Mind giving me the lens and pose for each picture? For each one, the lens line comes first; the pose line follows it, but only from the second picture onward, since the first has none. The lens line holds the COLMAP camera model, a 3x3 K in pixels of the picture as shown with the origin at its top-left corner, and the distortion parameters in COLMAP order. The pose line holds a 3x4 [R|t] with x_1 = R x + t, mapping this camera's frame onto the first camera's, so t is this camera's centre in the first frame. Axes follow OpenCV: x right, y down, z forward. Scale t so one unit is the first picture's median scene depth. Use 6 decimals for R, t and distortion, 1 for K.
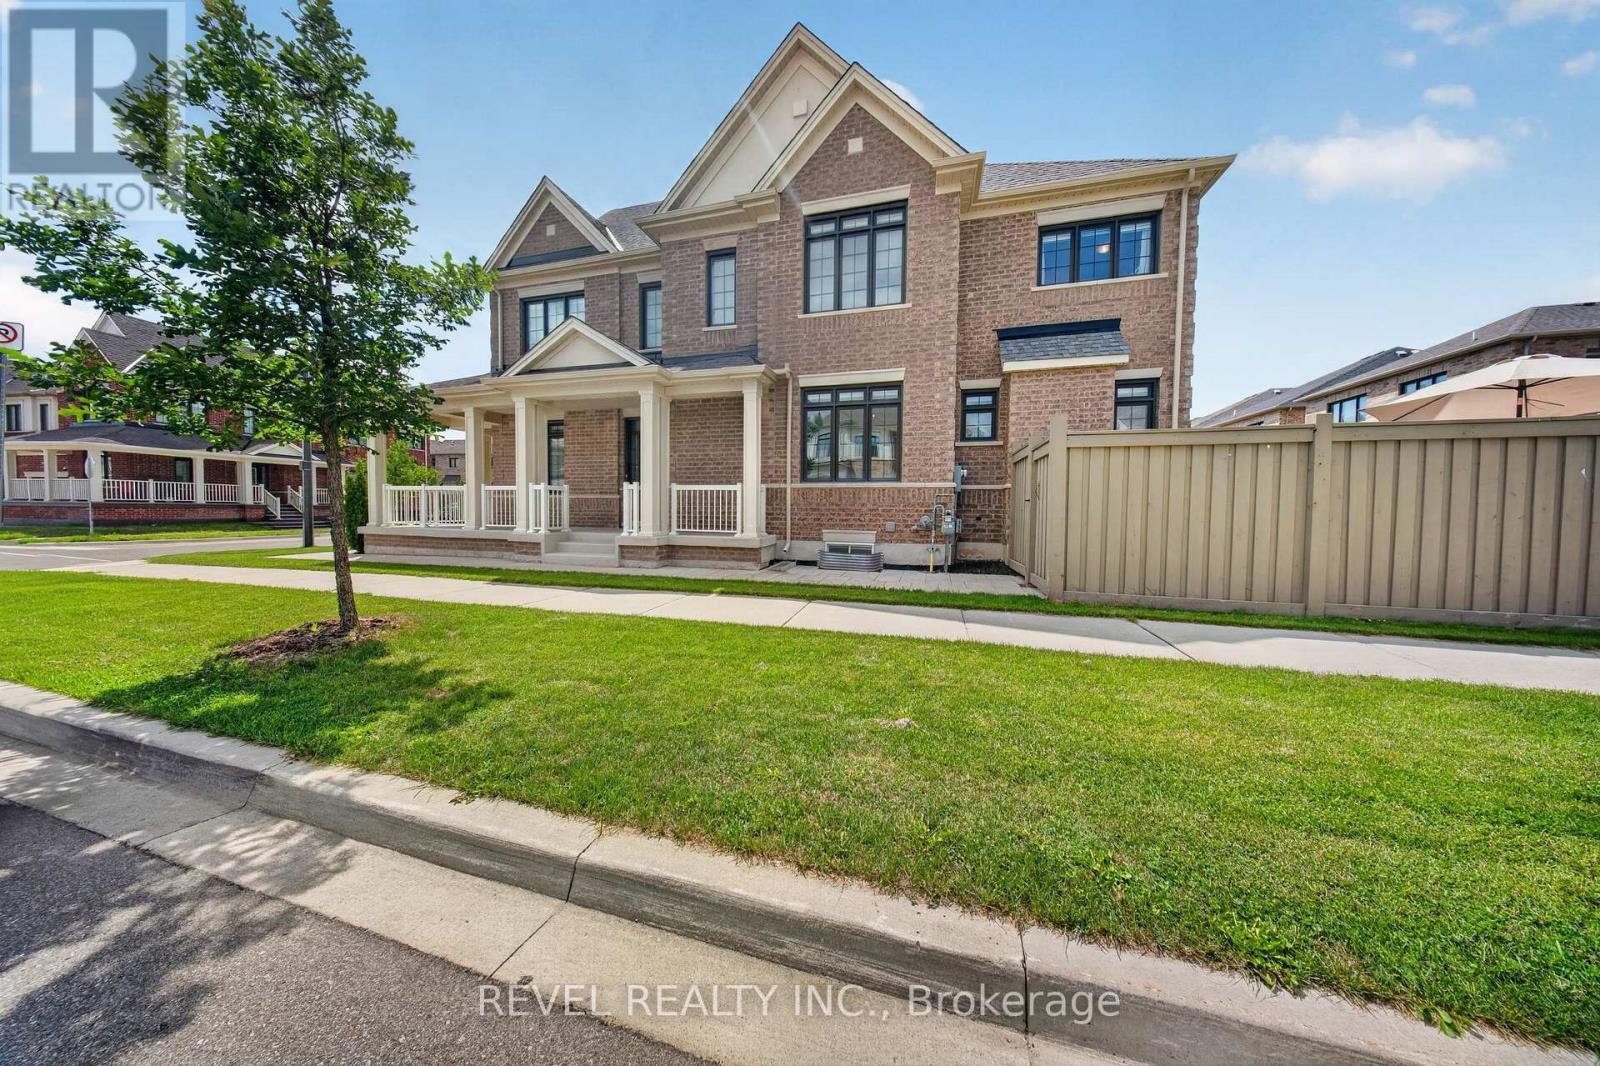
lens RADIAL K [[475.4, 0, 795.7], [0, 475.4, 511.1], [0, 0, 1]] dist [0.001118, -0.003329]
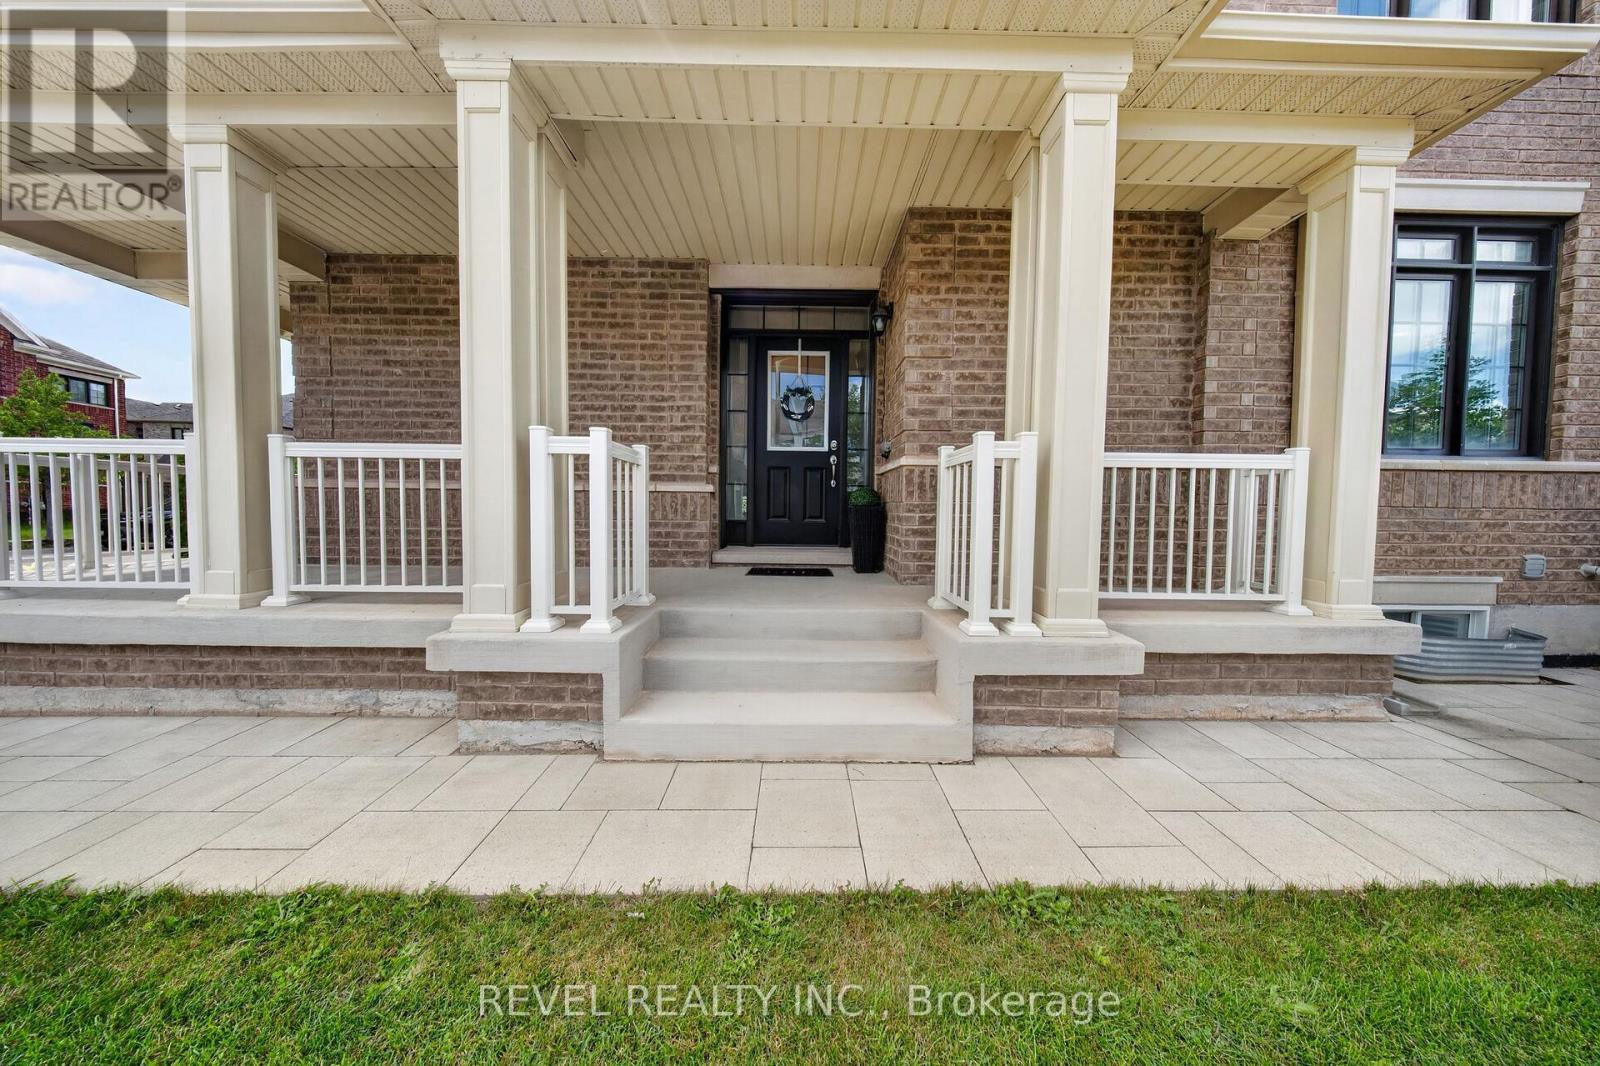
lens RADIAL K [[475.4, 0, 795.7], [0, 475.4, 511.1], [0, 0, 1]] dist [0.001118, -0.003329]
pose [[0.959236, -0.002964, 0.282592, -0.529342], [0.000236, 0.999953, 0.009689, -0.018950], [-0.282608, -0.009227, 0.959191, 0.772228]]
